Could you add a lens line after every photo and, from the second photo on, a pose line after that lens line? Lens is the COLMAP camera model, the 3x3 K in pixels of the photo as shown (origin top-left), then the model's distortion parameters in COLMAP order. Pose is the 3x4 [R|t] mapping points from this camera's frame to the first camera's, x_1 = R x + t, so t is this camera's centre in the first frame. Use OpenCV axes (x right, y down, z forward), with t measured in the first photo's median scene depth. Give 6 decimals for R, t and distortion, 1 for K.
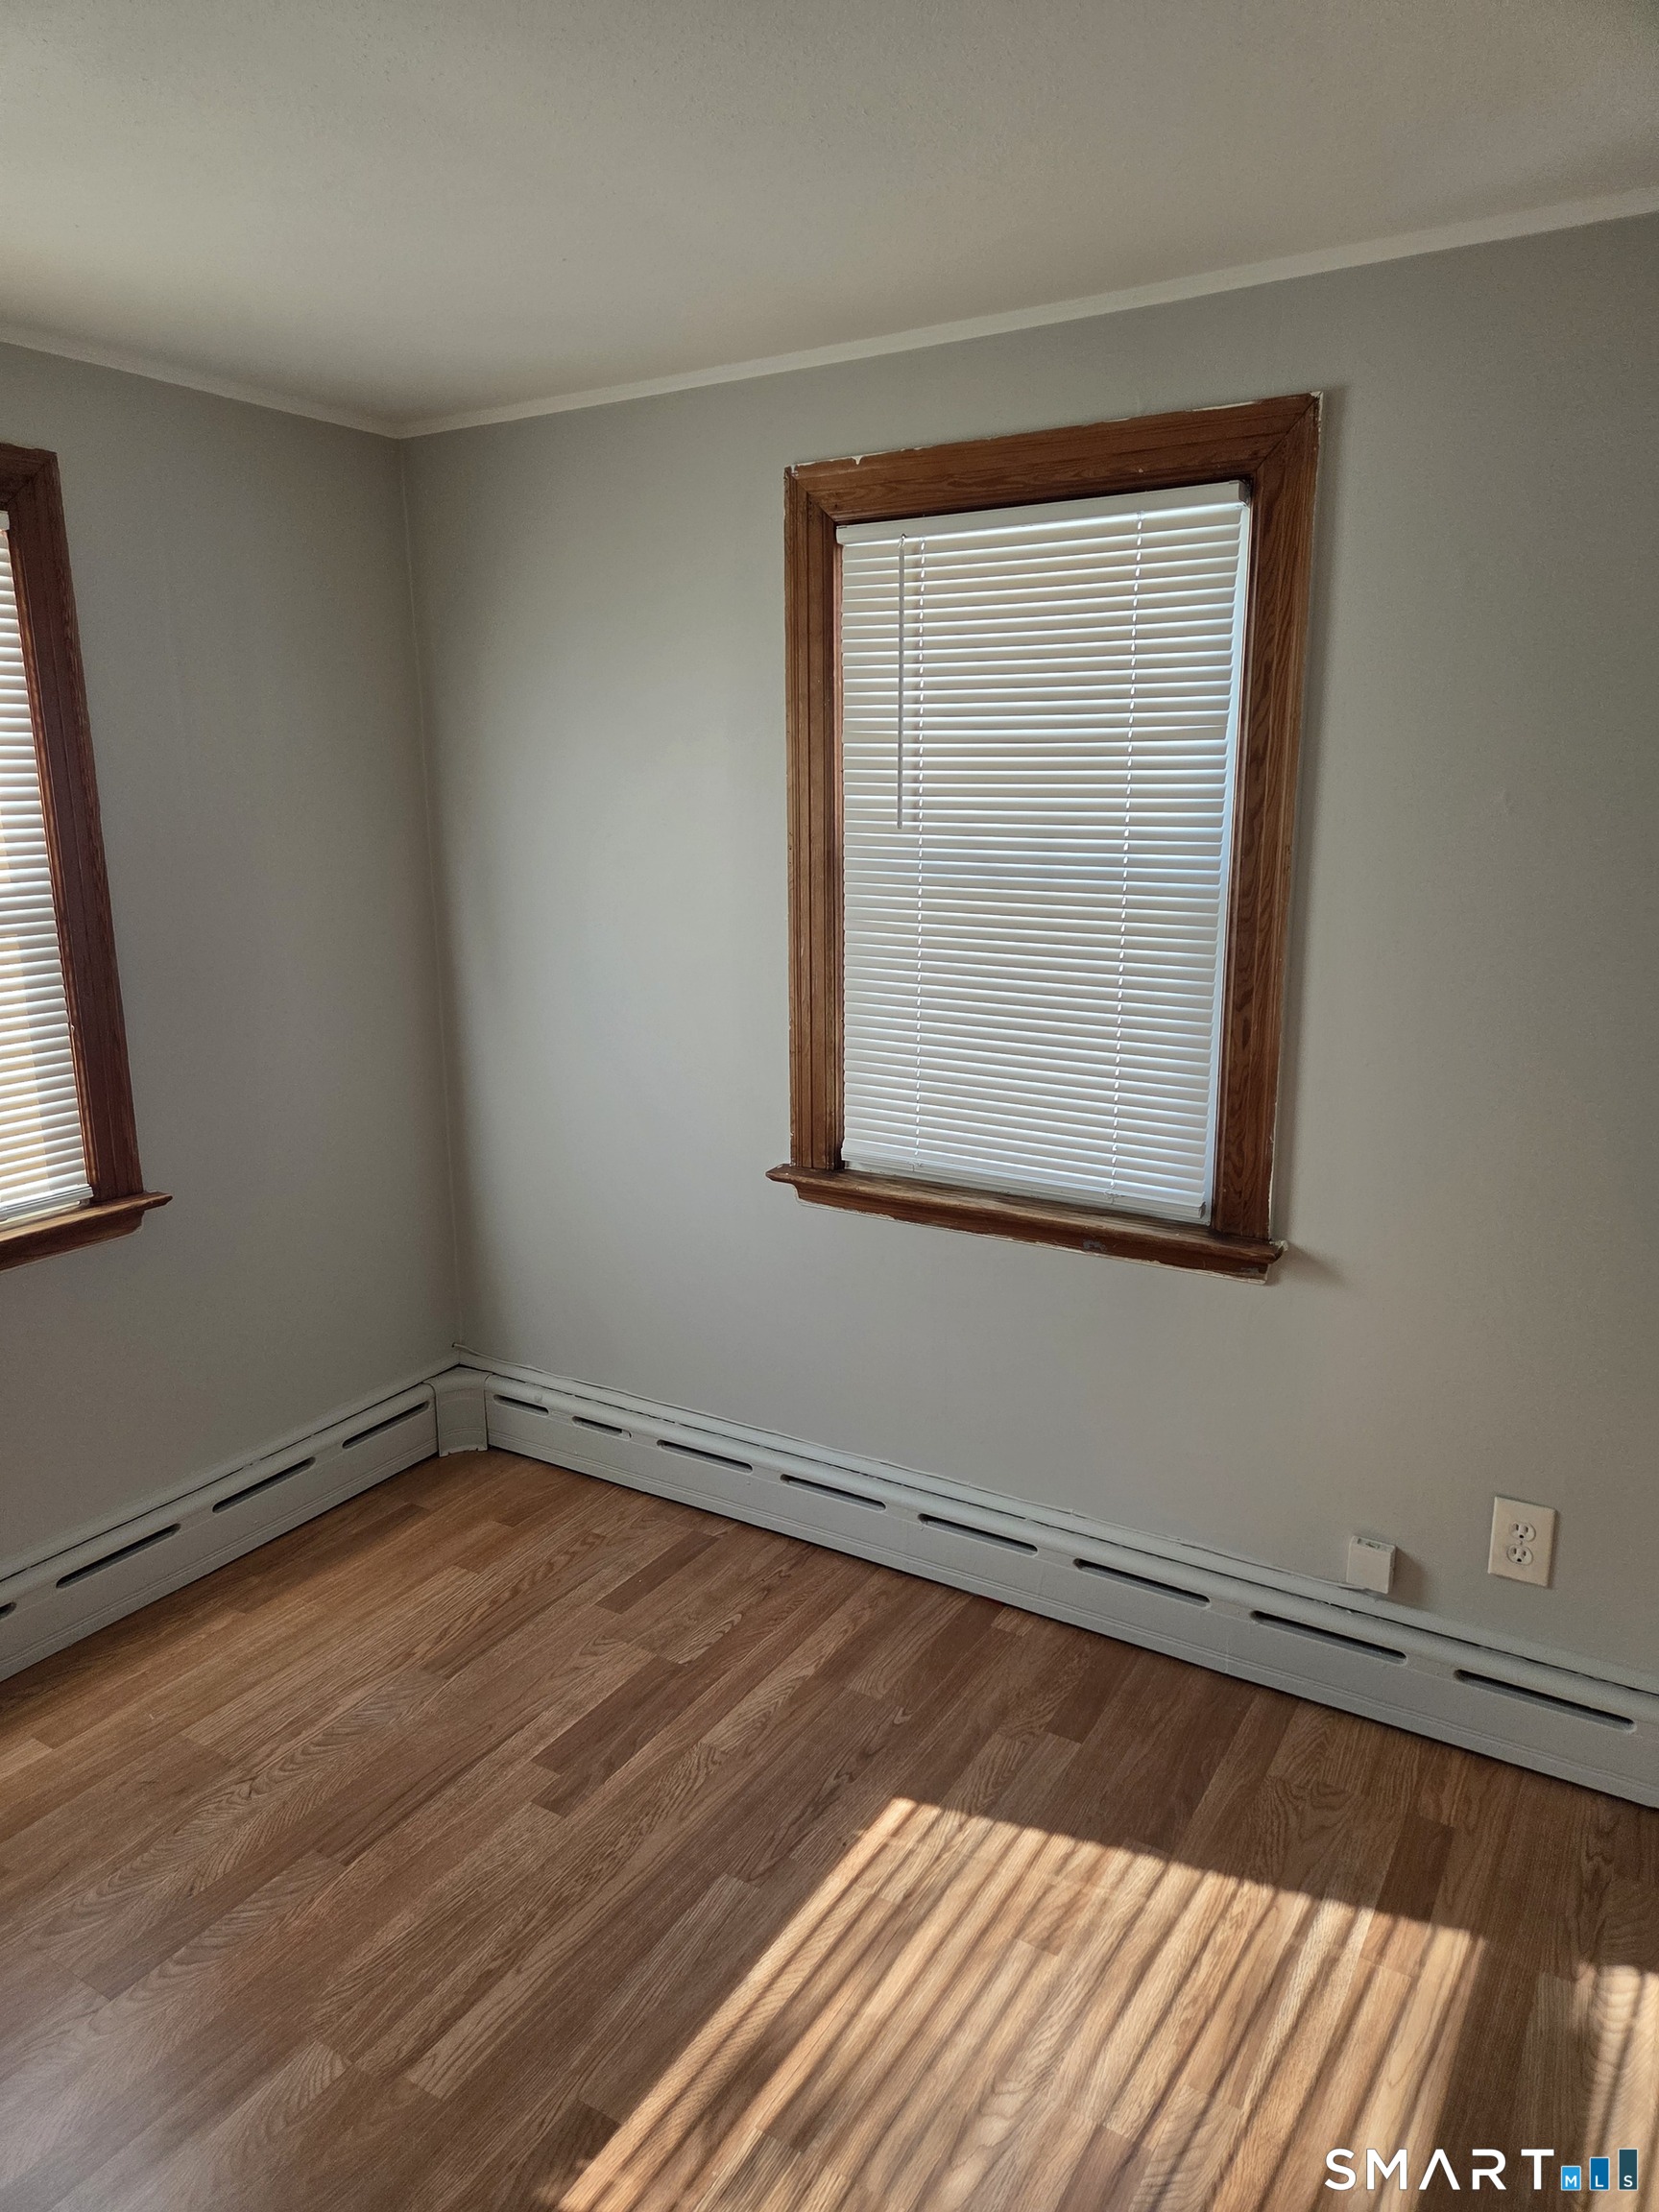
lens RADIAL K [[1455.9, 0, 832.8], [0, 1455.9, 1084.1], [0, 0, 1]] dist [0.029534, -0.025673]
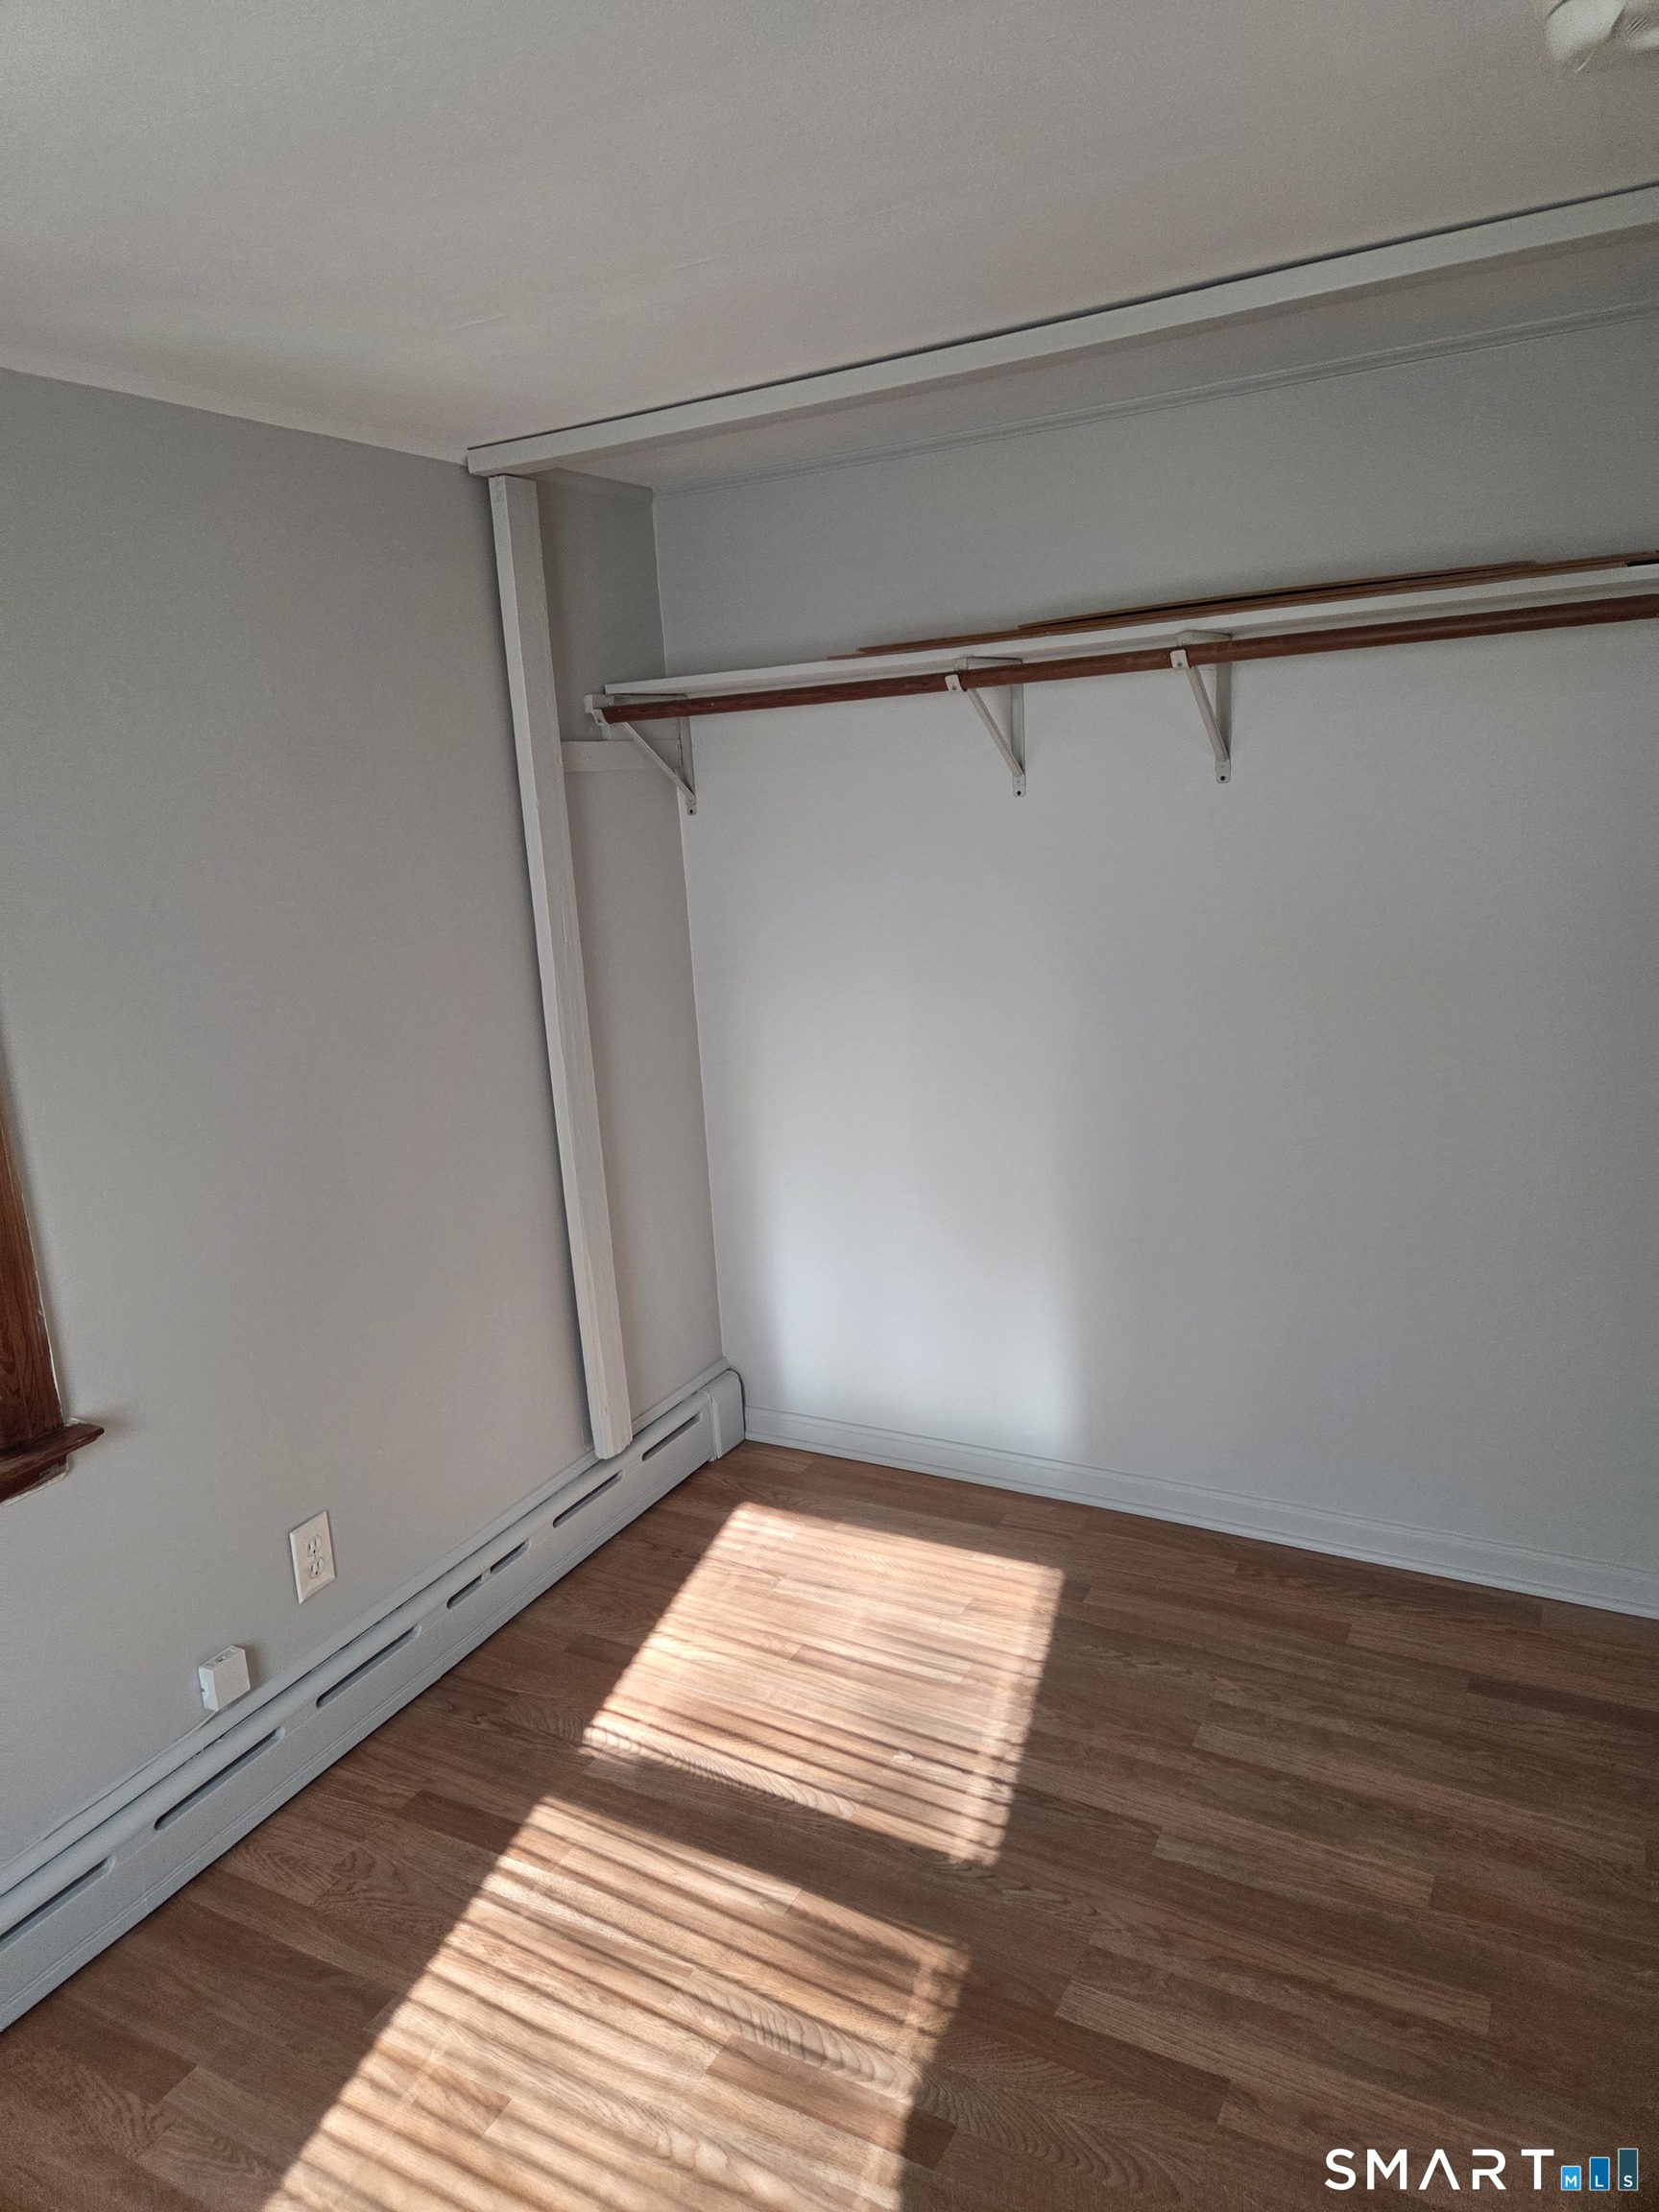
lens RADIAL K [[1455.9, 0, 835.3], [0, 1455.9, 1112.0], [0, 0, 1]] dist [0.029534, -0.025673]
pose [[-0.050560, -0.225128, 0.973016, -0.624279], [0.275251, 0.933390, 0.230262, -0.165742], [-0.960042, 0.279466, 0.014775, 0.580763]]
